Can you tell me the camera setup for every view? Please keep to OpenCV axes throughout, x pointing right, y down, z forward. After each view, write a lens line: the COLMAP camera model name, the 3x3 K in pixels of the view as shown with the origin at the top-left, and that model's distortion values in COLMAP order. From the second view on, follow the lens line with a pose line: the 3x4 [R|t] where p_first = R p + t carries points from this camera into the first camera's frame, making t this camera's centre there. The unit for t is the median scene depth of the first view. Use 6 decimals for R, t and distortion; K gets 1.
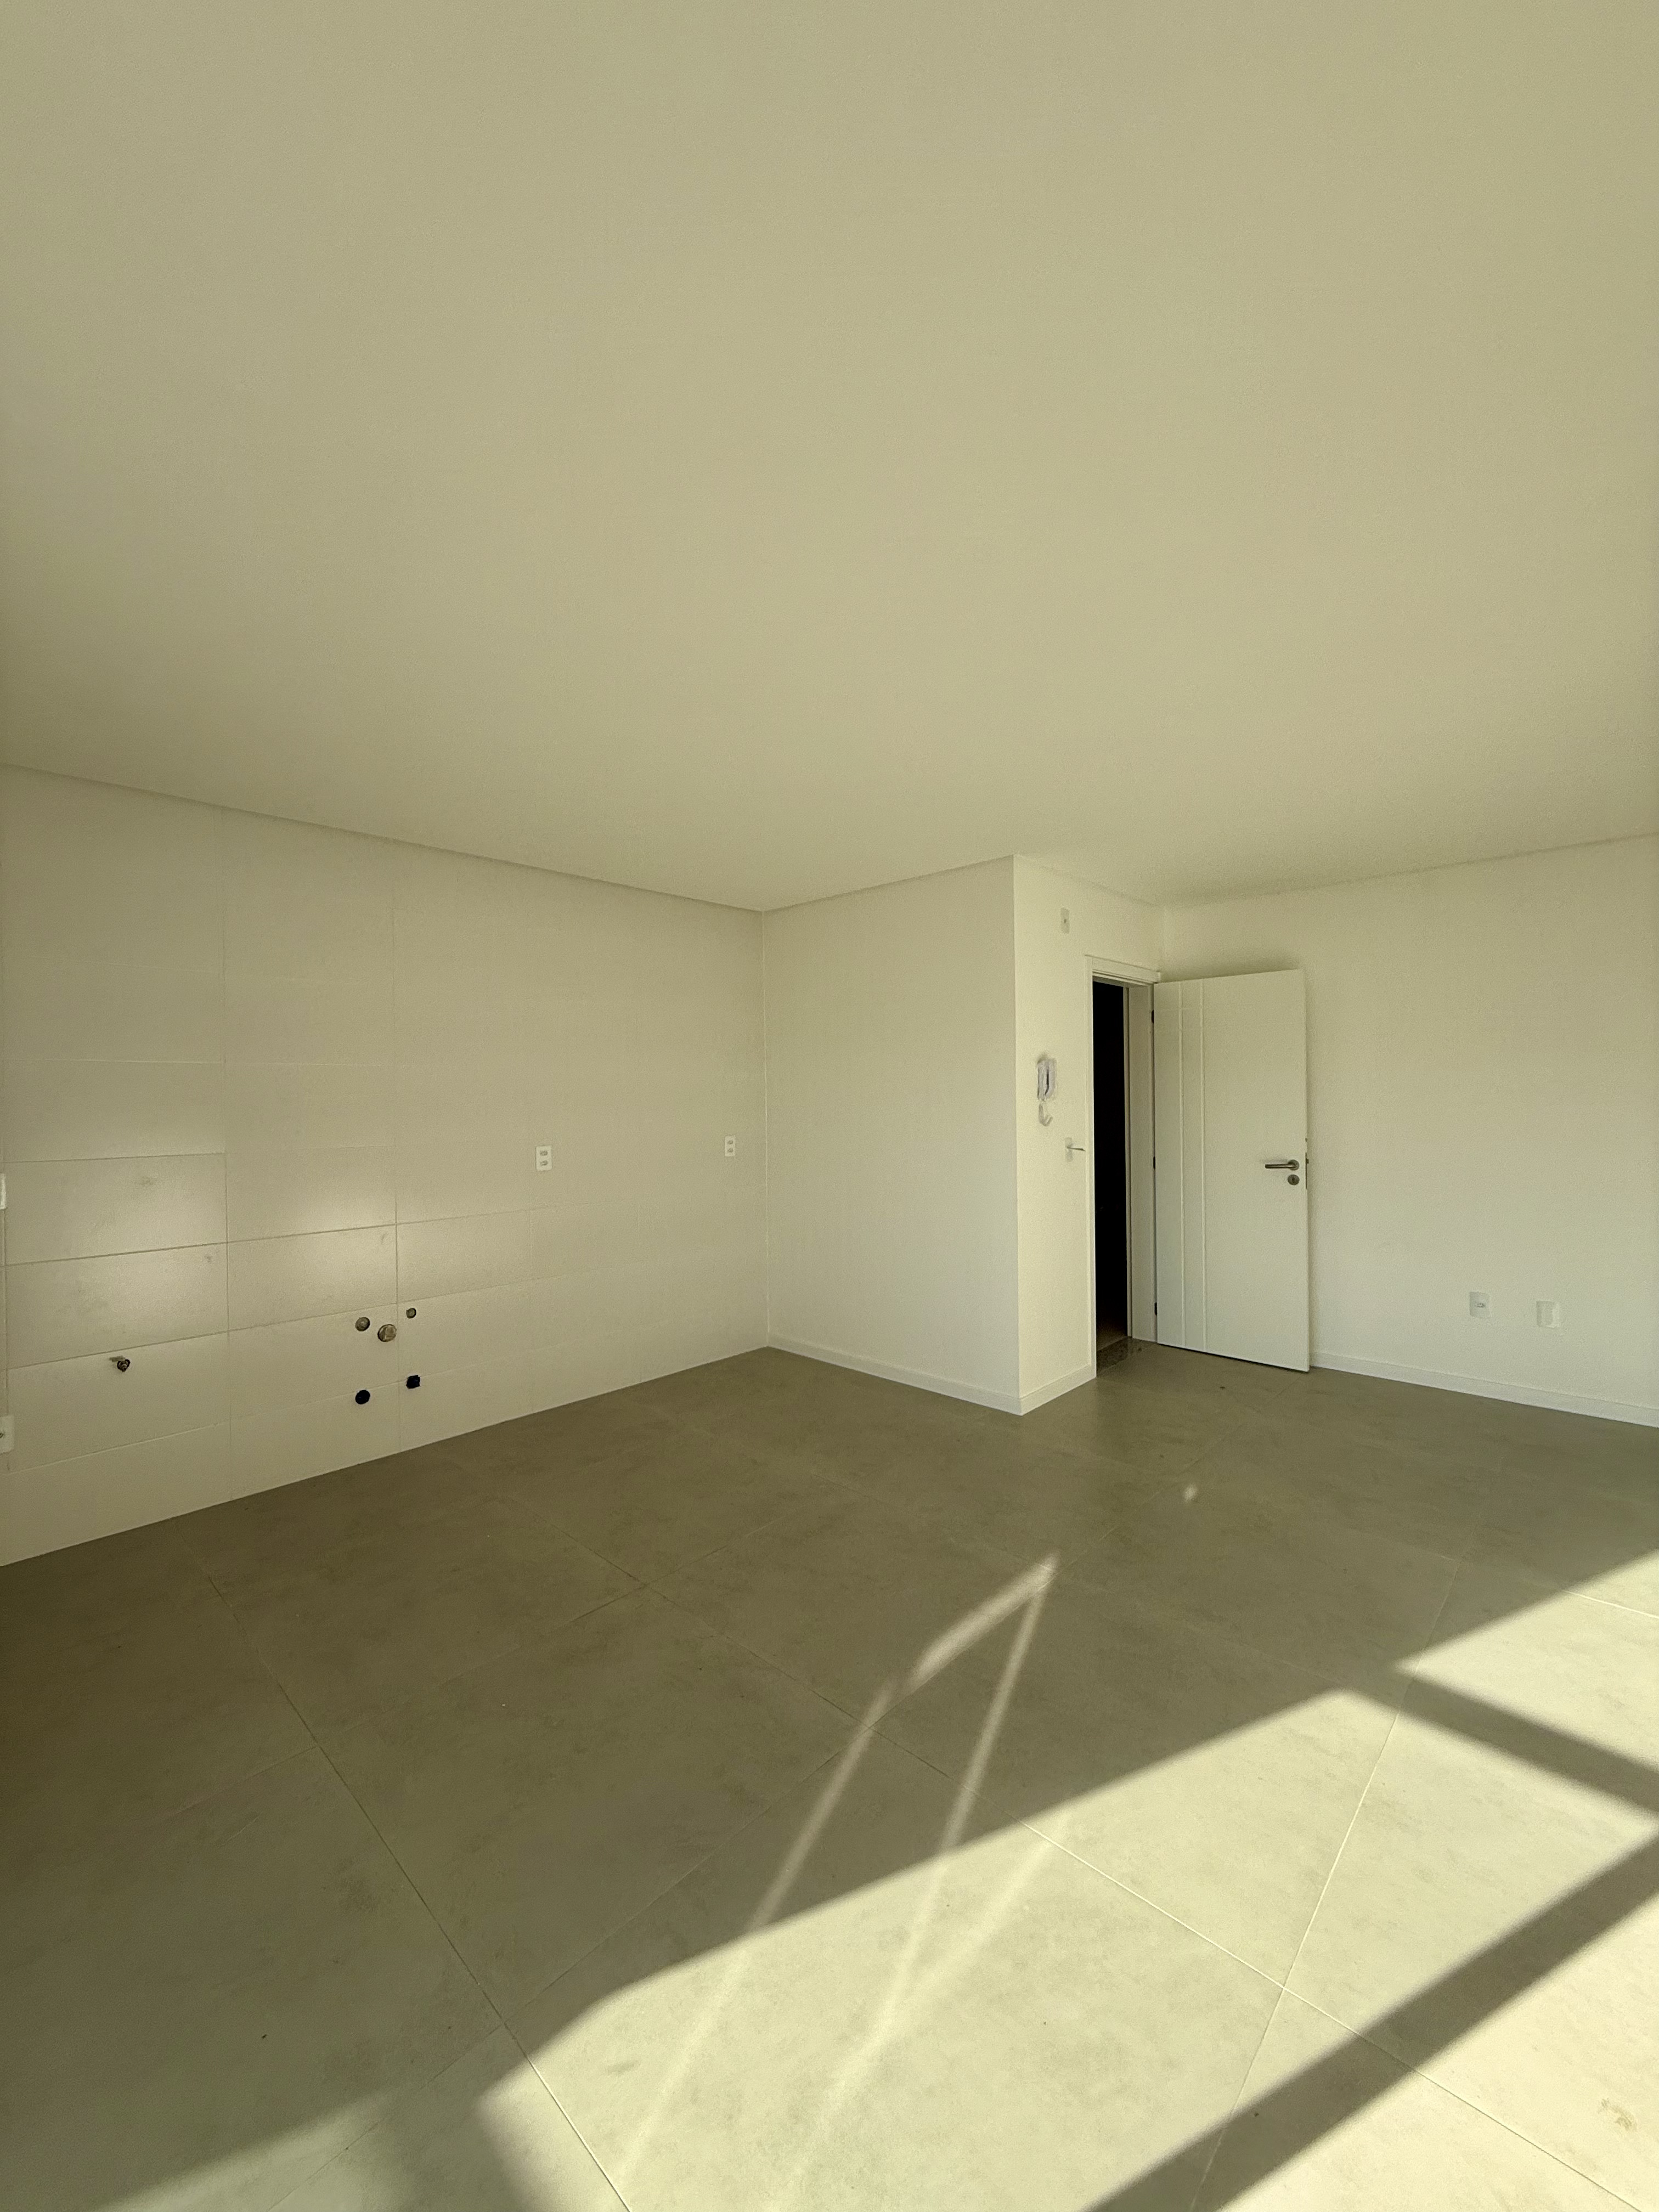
lens RADIAL K [[877.9, 0, 831.3], [0, 877.9, 1098.8], [0, 0, 1]] dist [0.001458, -0.000154]
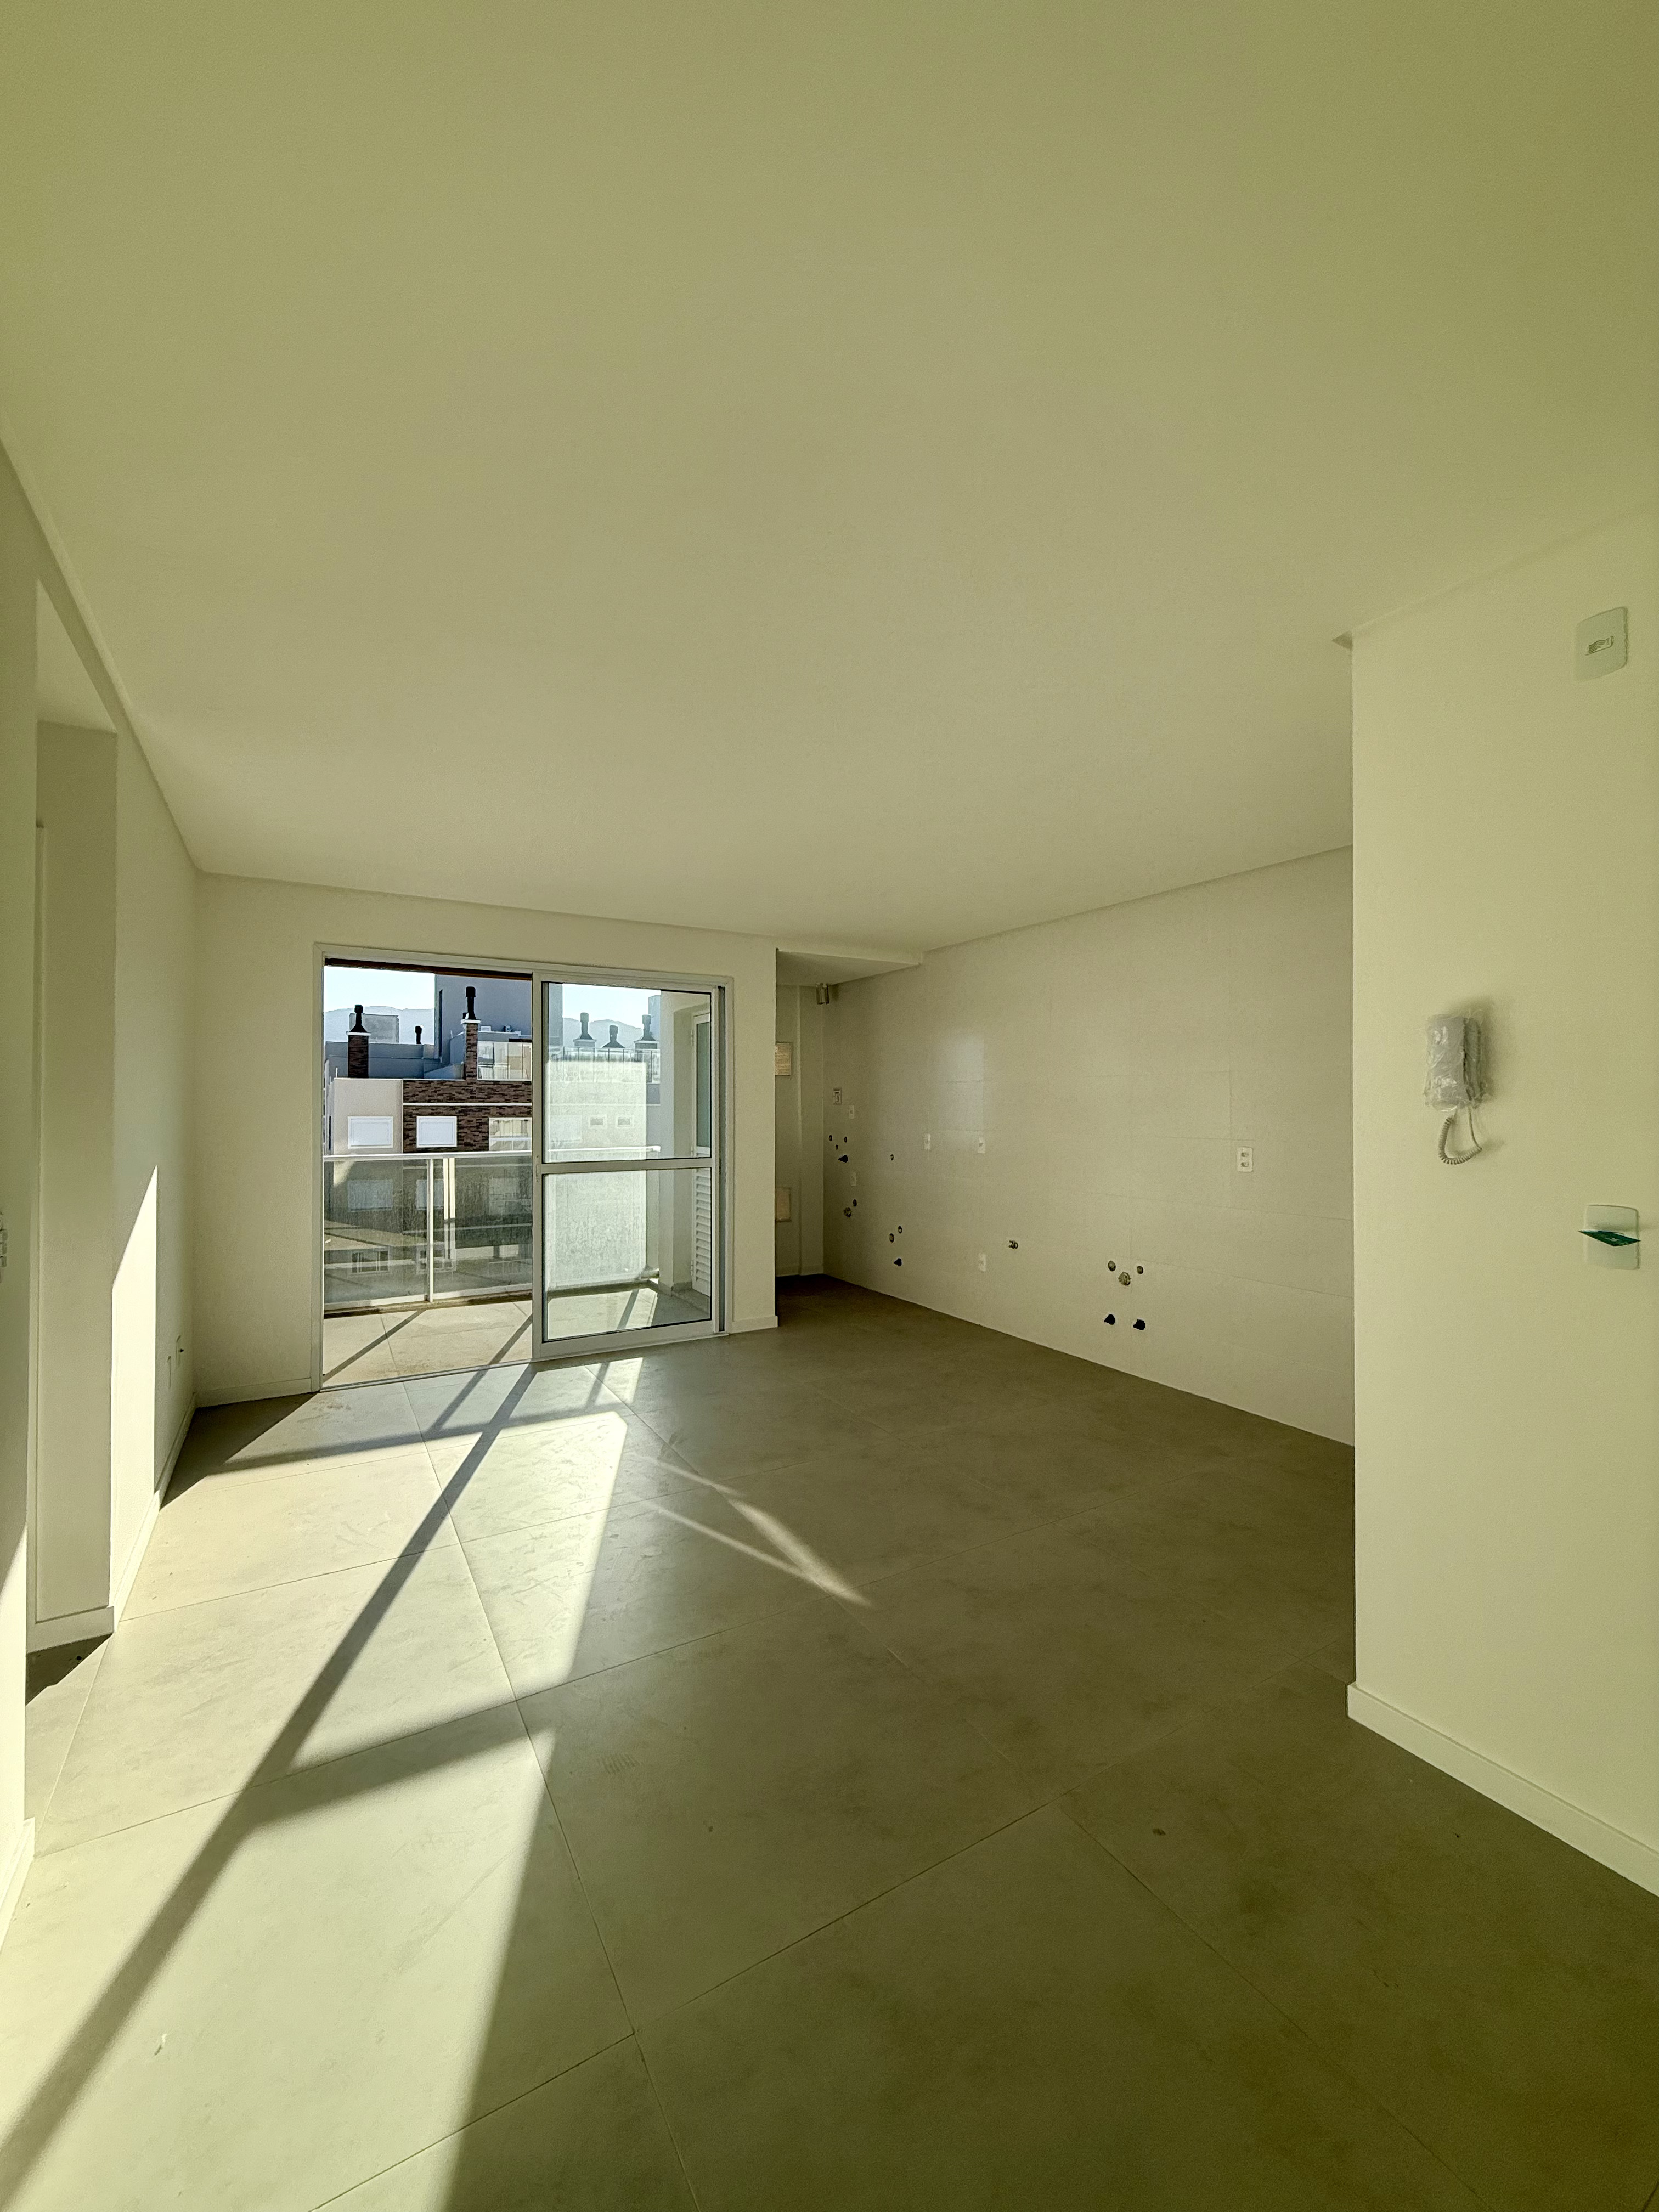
lens RADIAL K [[882.7, 0, 825.5], [0, 882.7, 1102.1], [0, 0, 1]] dist [-0.000714, 0.000188]
pose [[-0.276735, 0.005616, -0.960930, 1.159859], [0.002764, 0.999983, 0.005049, -0.006404], [0.960942, -0.001259, -0.276746, 1.232451]]
